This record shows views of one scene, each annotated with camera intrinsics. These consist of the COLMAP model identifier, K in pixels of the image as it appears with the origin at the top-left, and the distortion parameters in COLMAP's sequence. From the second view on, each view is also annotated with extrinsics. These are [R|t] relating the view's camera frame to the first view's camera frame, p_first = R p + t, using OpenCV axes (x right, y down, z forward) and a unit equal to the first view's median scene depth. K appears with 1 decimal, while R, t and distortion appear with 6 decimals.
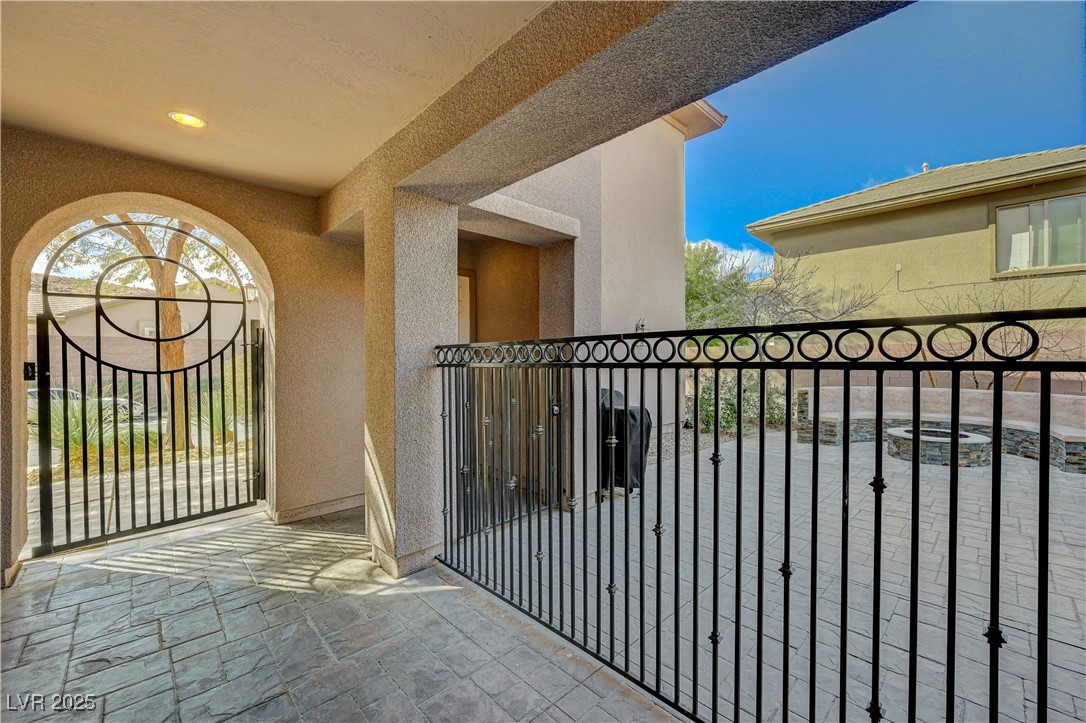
lens RADIAL K [[429.2, 0, 545.8], [0, 429.2, 362.7], [0, 0, 1]] dist [-0.000006, 0.000377]
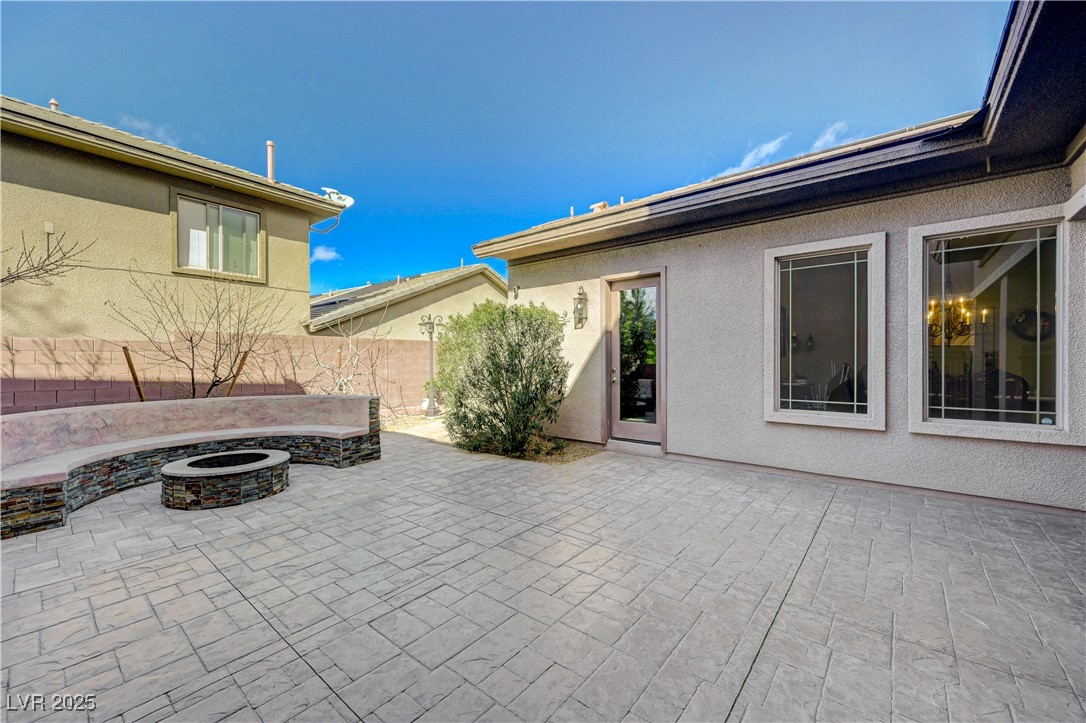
lens RADIAL K [[429.2, 0, 545.8], [0, 429.2, 362.7], [0, 0, 1]] dist [-0.000006, 0.000377]
pose [[-0.117366, -0.002842, 0.993085, 0.088786], [0.011594, 0.999924, 0.004232, -0.002636], [-0.993021, 0.012011, -0.117324, 0.510503]]
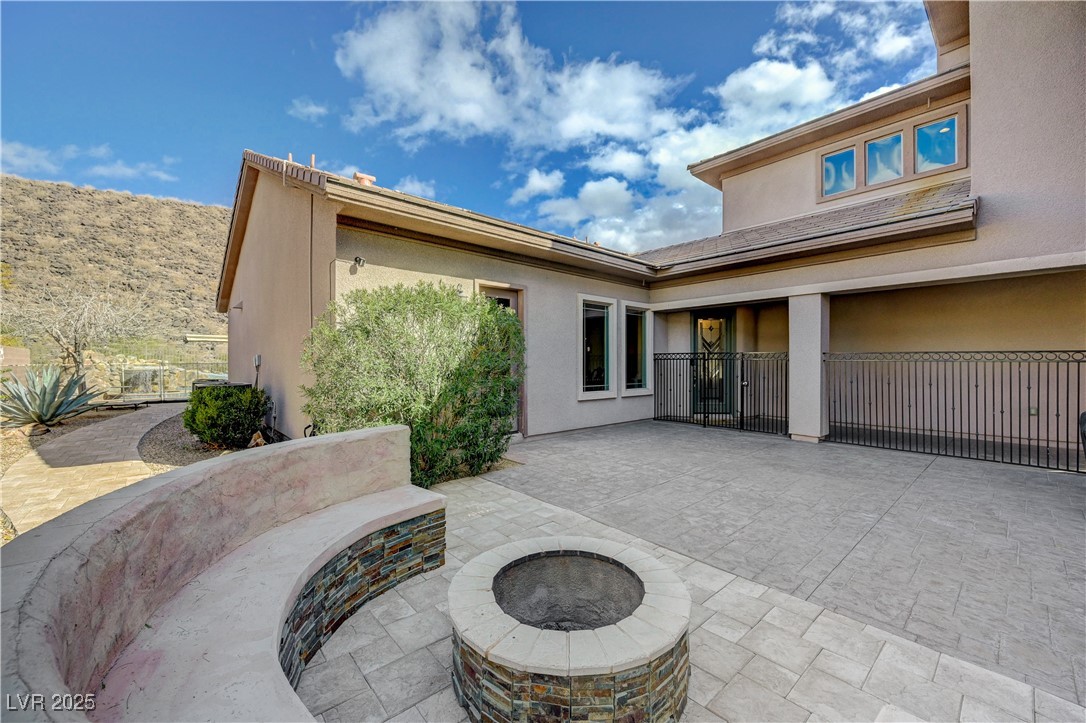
lens RADIAL K [[429.2, 0, 545.8], [0, 429.2, 362.7], [0, 0, 1]] dist [-0.000006, 0.000377]
pose [[-0.999489, 0.005274, 0.031542, 0.870873], [0.005418, 0.999975, 0.004501, -0.004292], [-0.031517, 0.004670, -0.999492, 1.265980]]
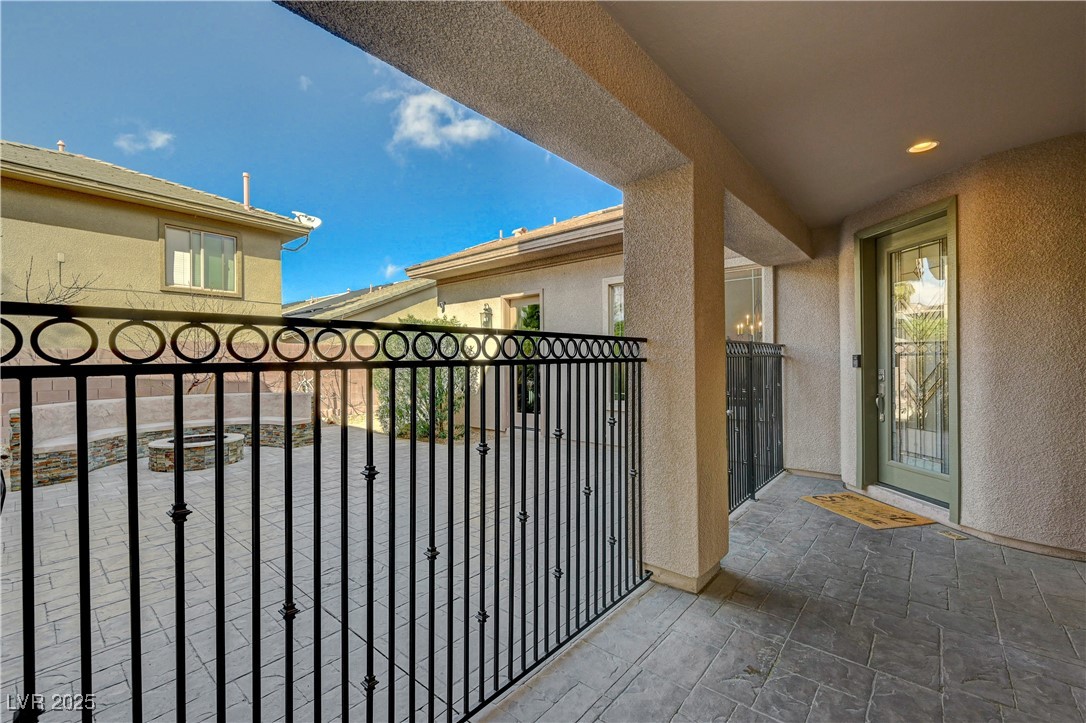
lens RADIAL K [[456.0, 0, 543.0], [0, 456.0, 361.5], [0, 0, 1]] dist [0.004768, 0.000033]
pose [[-0.090090, 0.005706, 0.995917, -0.242828], [0.016710, 0.999851, -0.004217, -0.001468], [-0.995793, 0.016262, -0.090172, 0.264557]]
